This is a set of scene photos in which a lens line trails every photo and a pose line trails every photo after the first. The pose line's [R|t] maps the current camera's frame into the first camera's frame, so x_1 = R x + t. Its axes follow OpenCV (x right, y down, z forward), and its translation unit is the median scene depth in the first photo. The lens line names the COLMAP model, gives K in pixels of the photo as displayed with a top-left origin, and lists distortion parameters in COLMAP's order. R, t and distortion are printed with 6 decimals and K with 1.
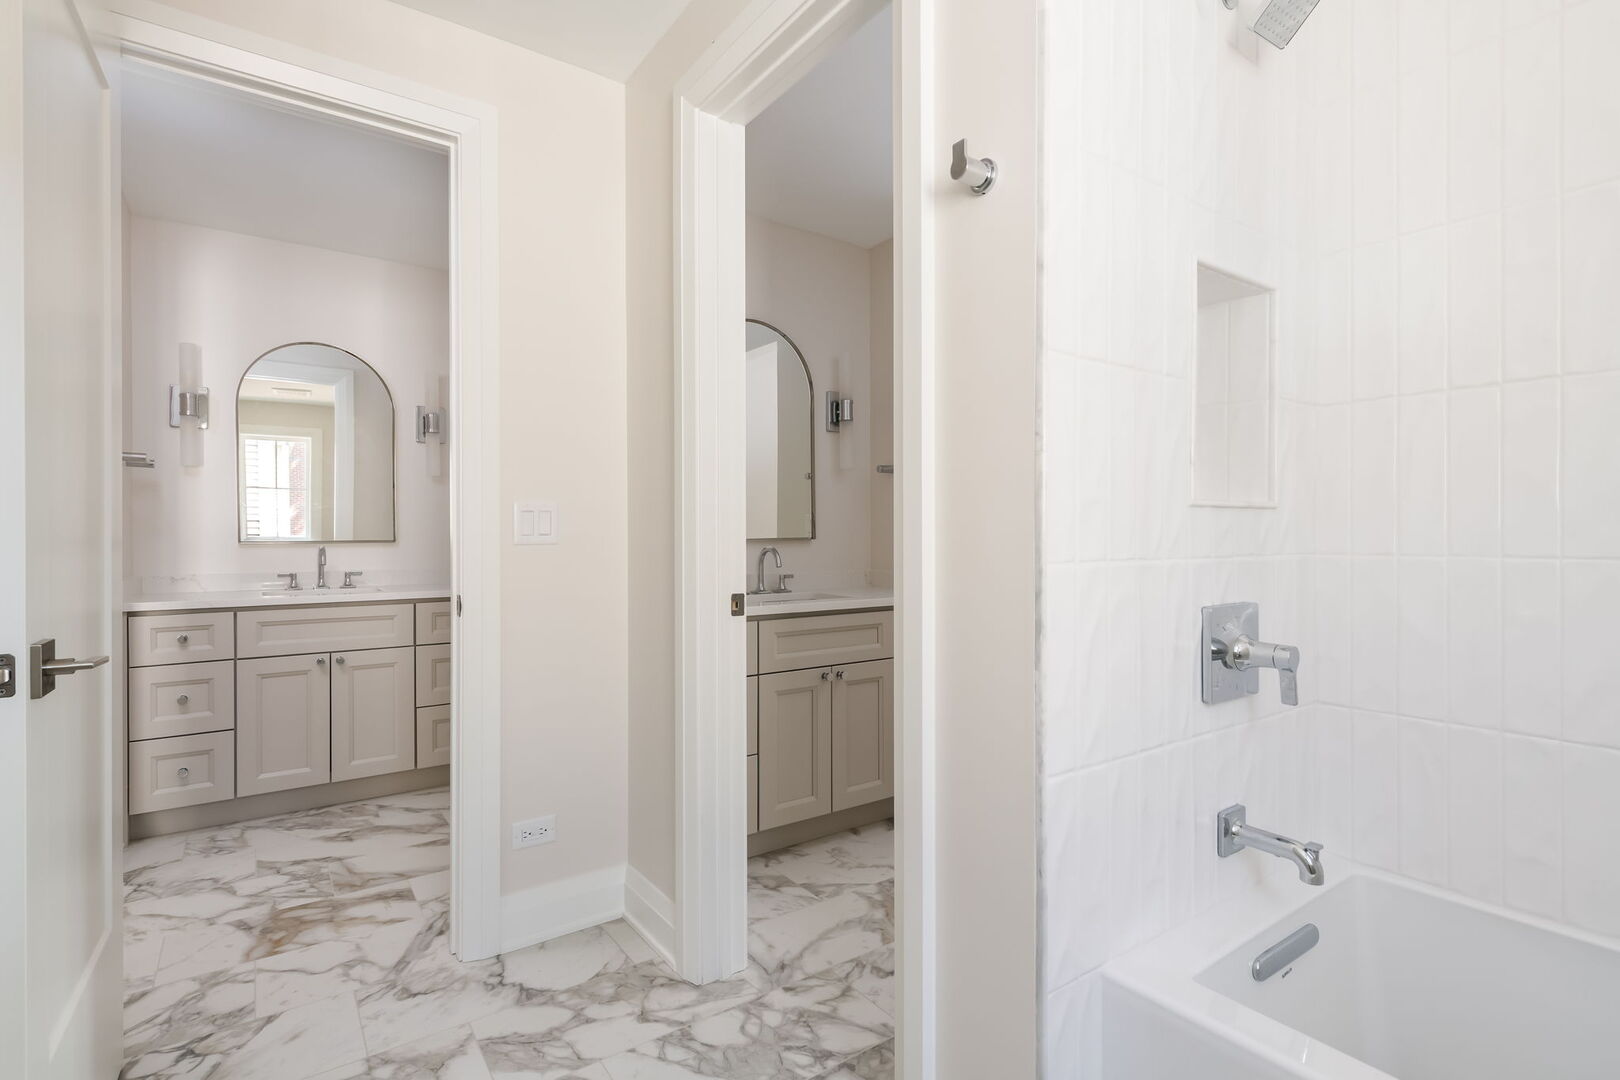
lens RADIAL K [[869.8, 0, 817.3], [0, 869.8, 536.6], [0, 0, 1]] dist [0.024451, -0.000229]
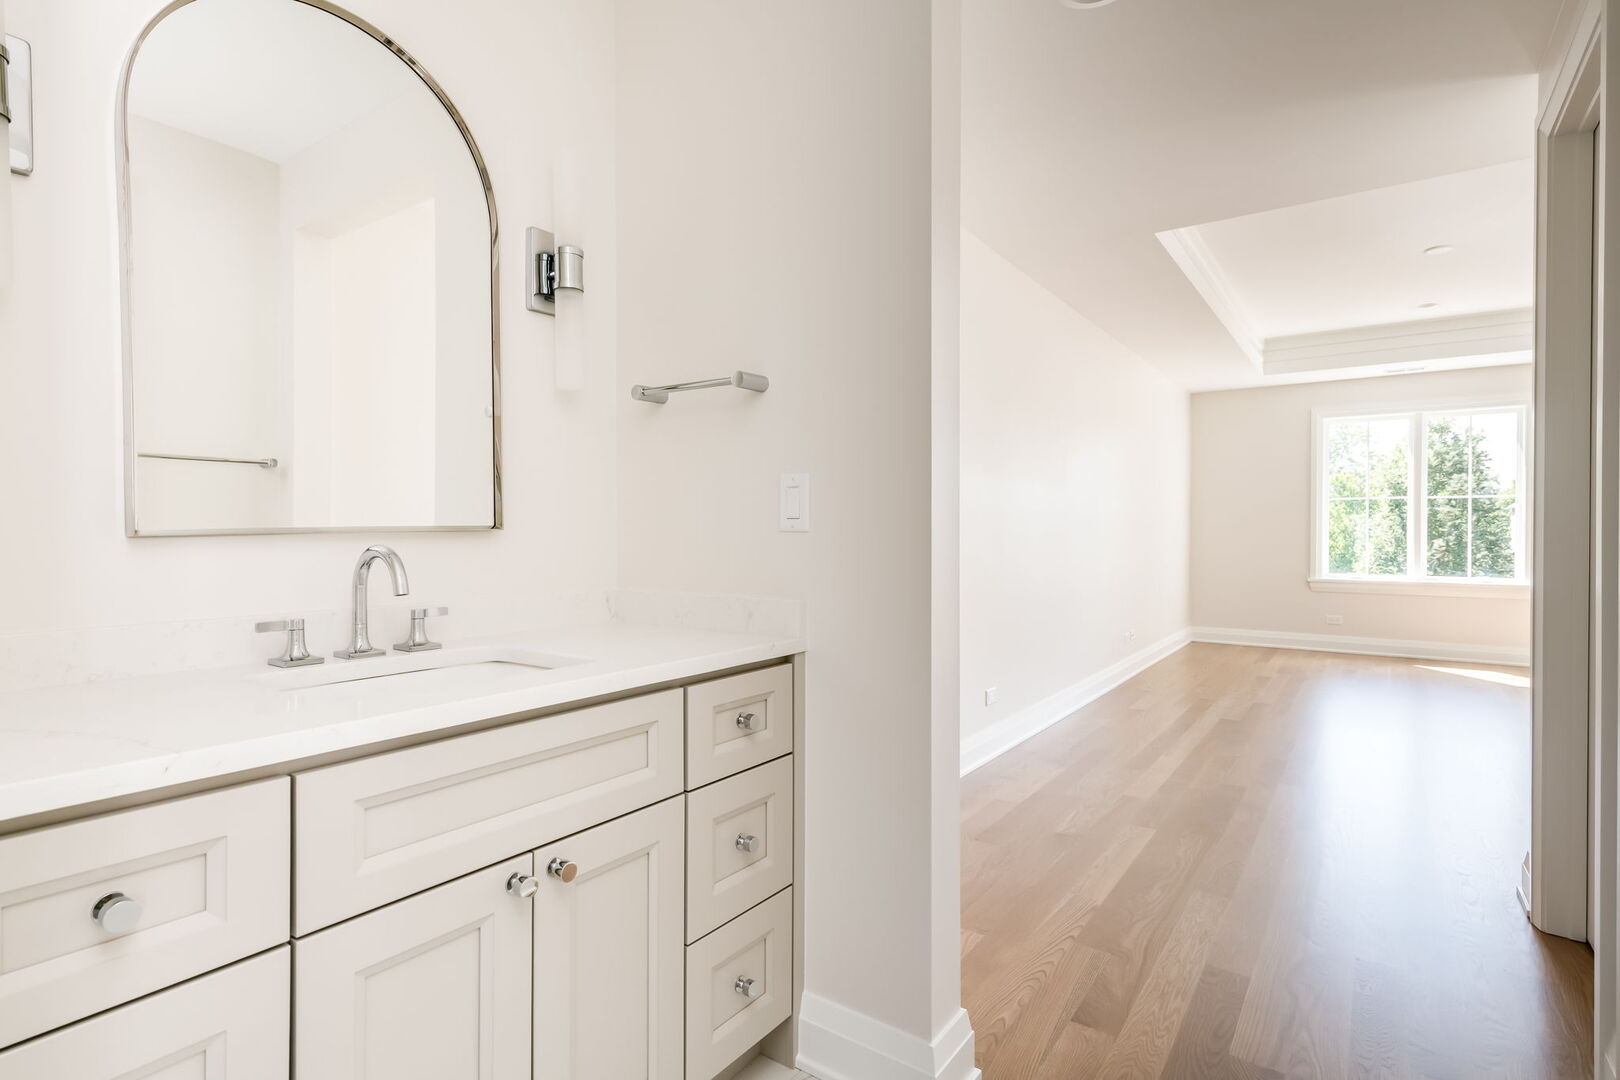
lens RADIAL K [[869.8, 0, 817.3], [0, 869.8, 536.6], [0, 0, 1]] dist [0.024451, -0.000229]
pose [[0.947850, 0.004321, 0.318688, 0.009389], [-0.006302, 0.999967, 0.005184, 0.002906], [-0.318655, -0.006922, 0.947845, 0.486154]]
